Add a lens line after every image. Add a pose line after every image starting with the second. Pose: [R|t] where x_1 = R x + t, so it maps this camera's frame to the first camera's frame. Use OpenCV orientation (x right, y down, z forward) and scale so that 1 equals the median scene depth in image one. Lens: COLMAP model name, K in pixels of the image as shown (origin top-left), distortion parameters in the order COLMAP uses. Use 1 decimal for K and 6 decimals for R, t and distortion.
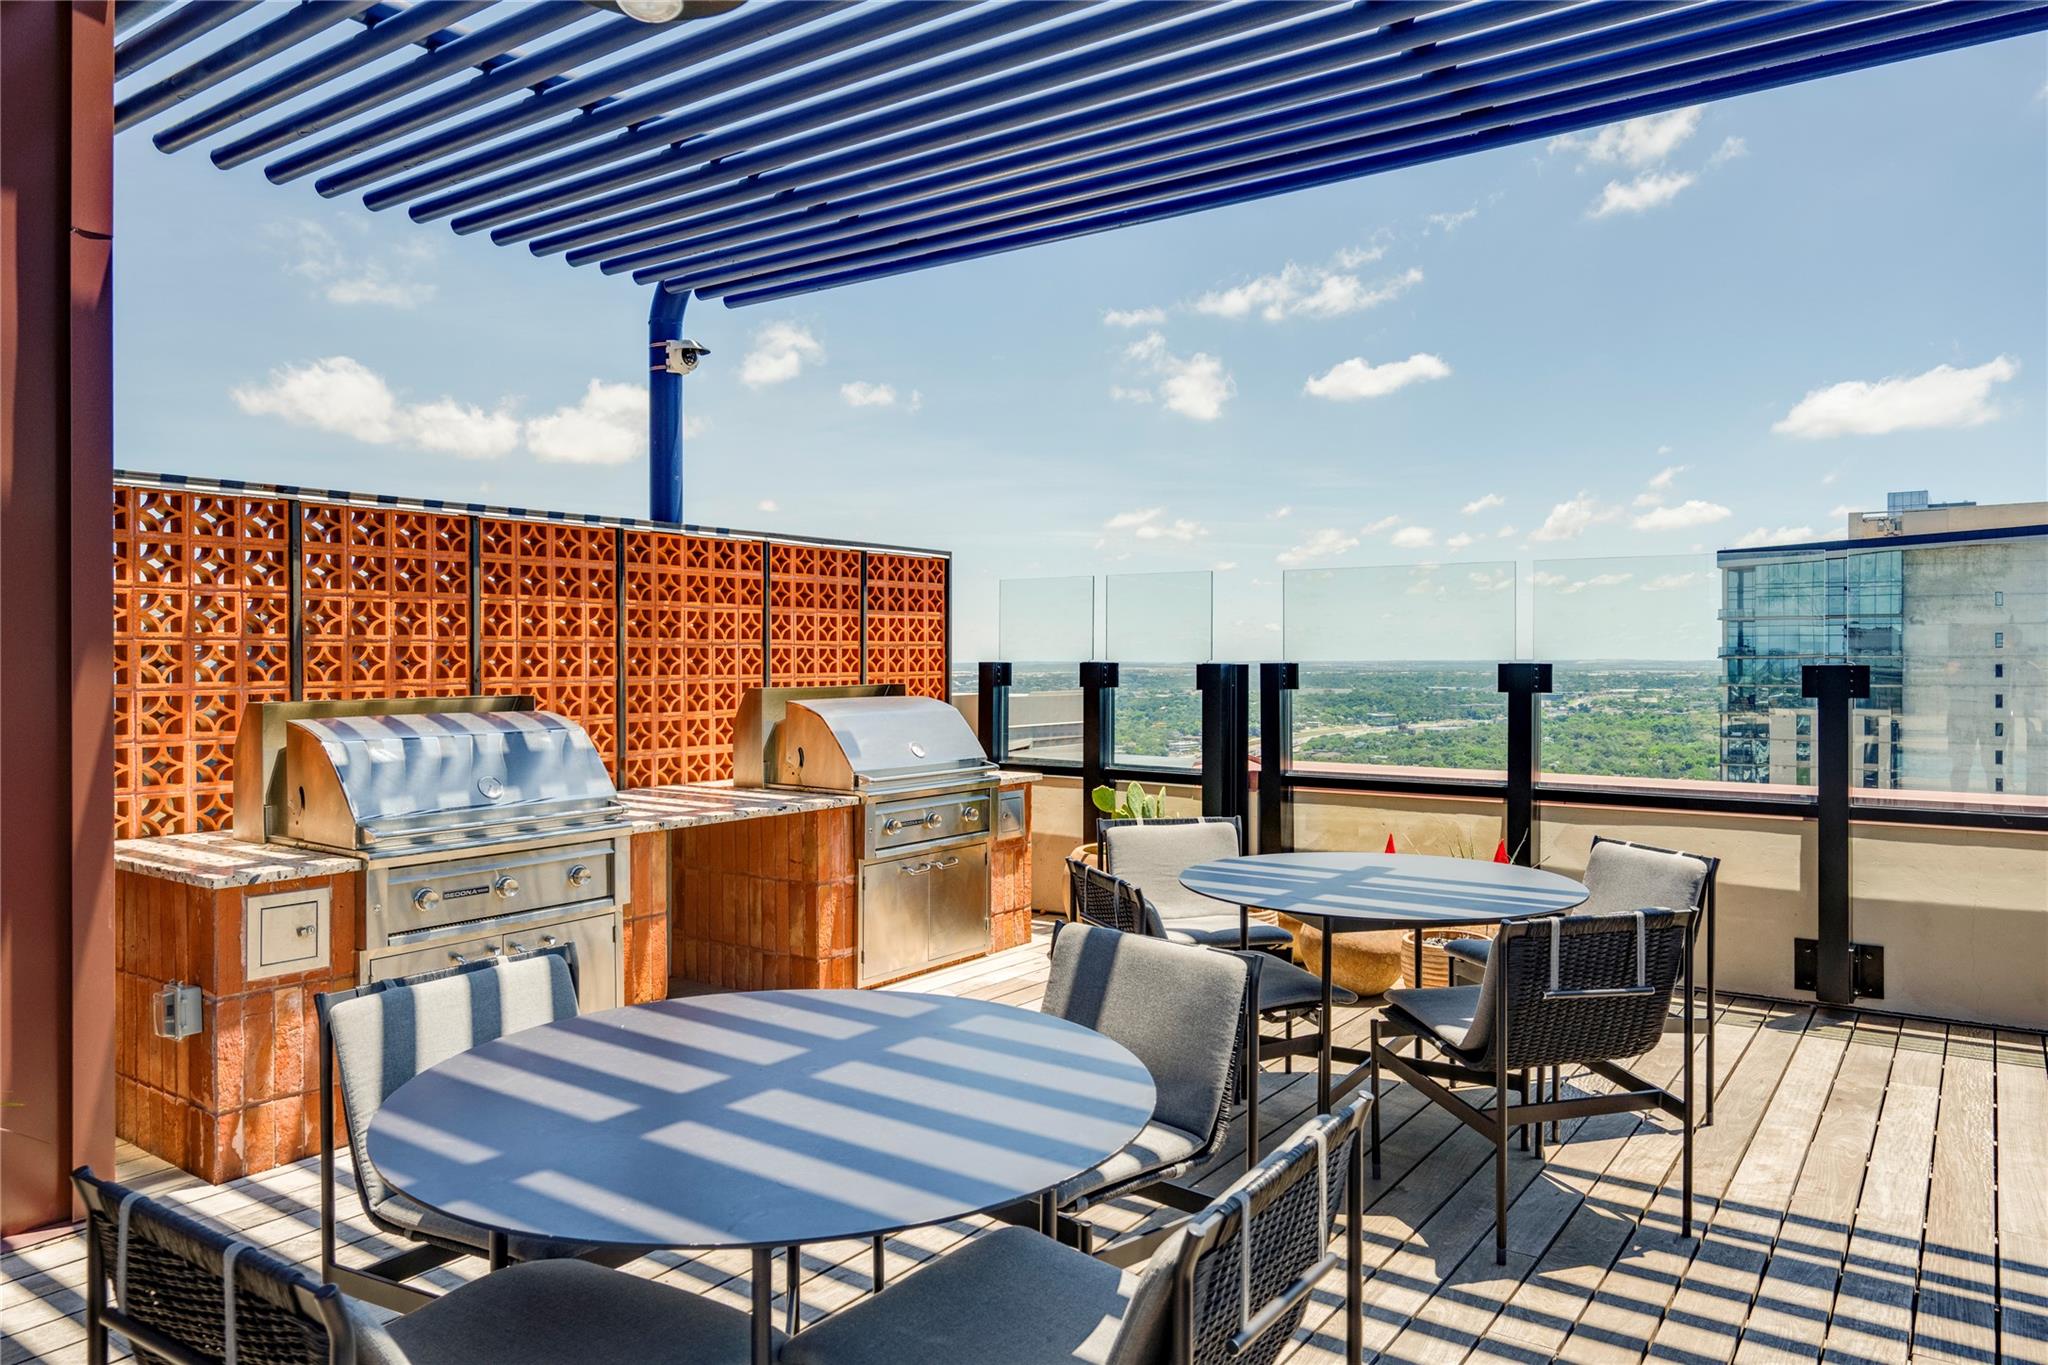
lens RADIAL K [[1382.8, 0, 1019.6], [0, 1382.8, 670.2], [0, 0, 1]] dist [-0.025586, 0.000837]
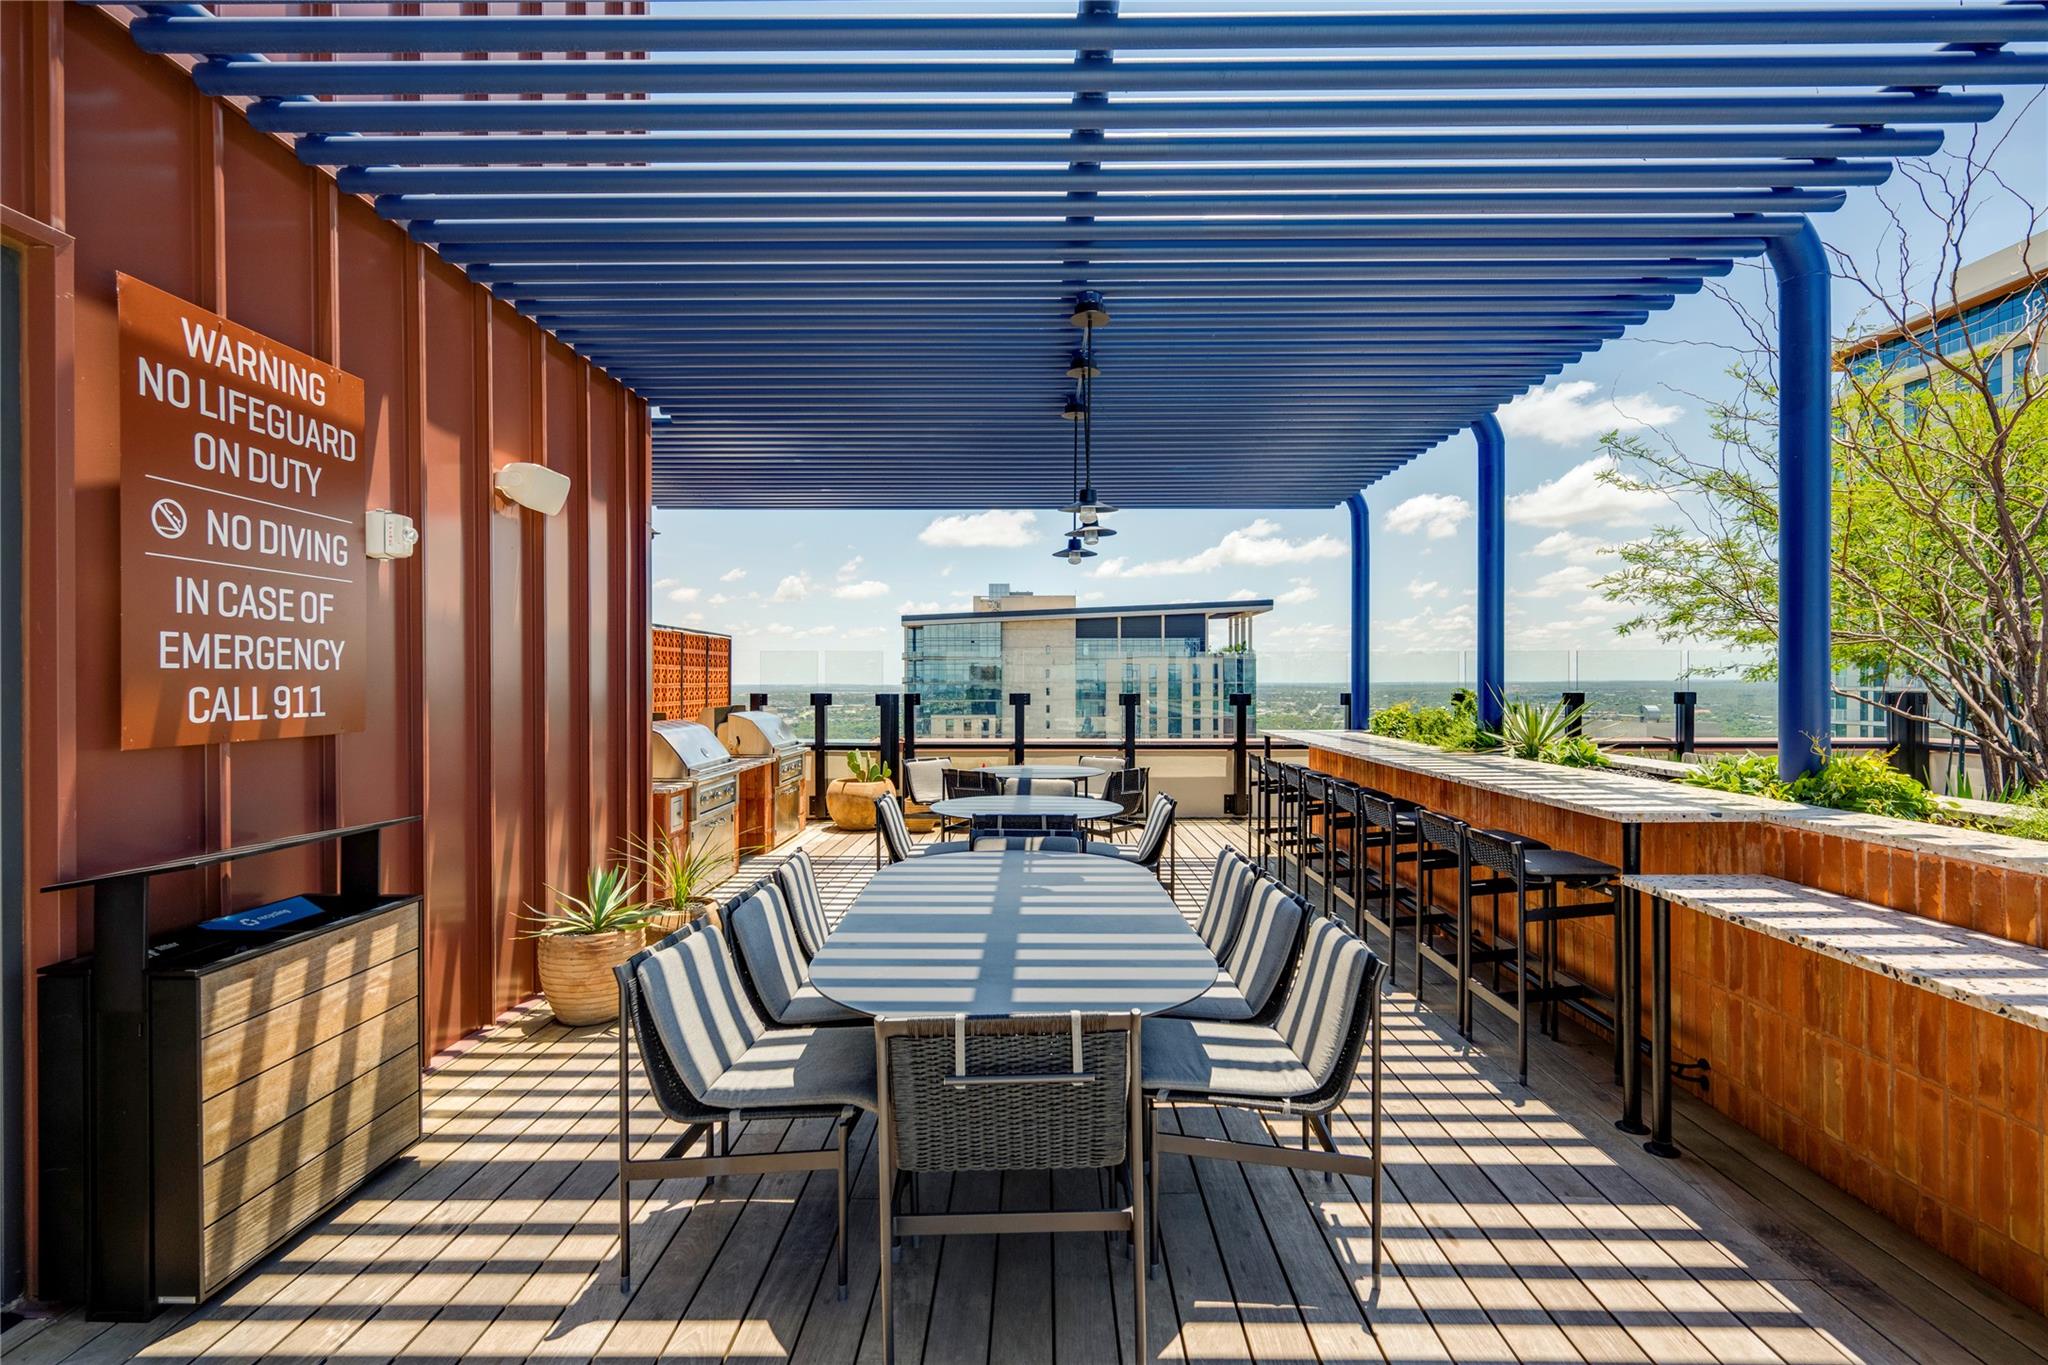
lens RADIAL K [[993.7, 0, 1023.8], [0, 993.7, 690.2], [0, 0, 1]] dist [0.003878, -0.000178]
pose [[0.819822, -0.006031, 0.572587, -0.572051], [0.007300, 0.999973, 0.000081, -0.008776], [-0.572572, 0.004113, 0.819844, -0.404095]]
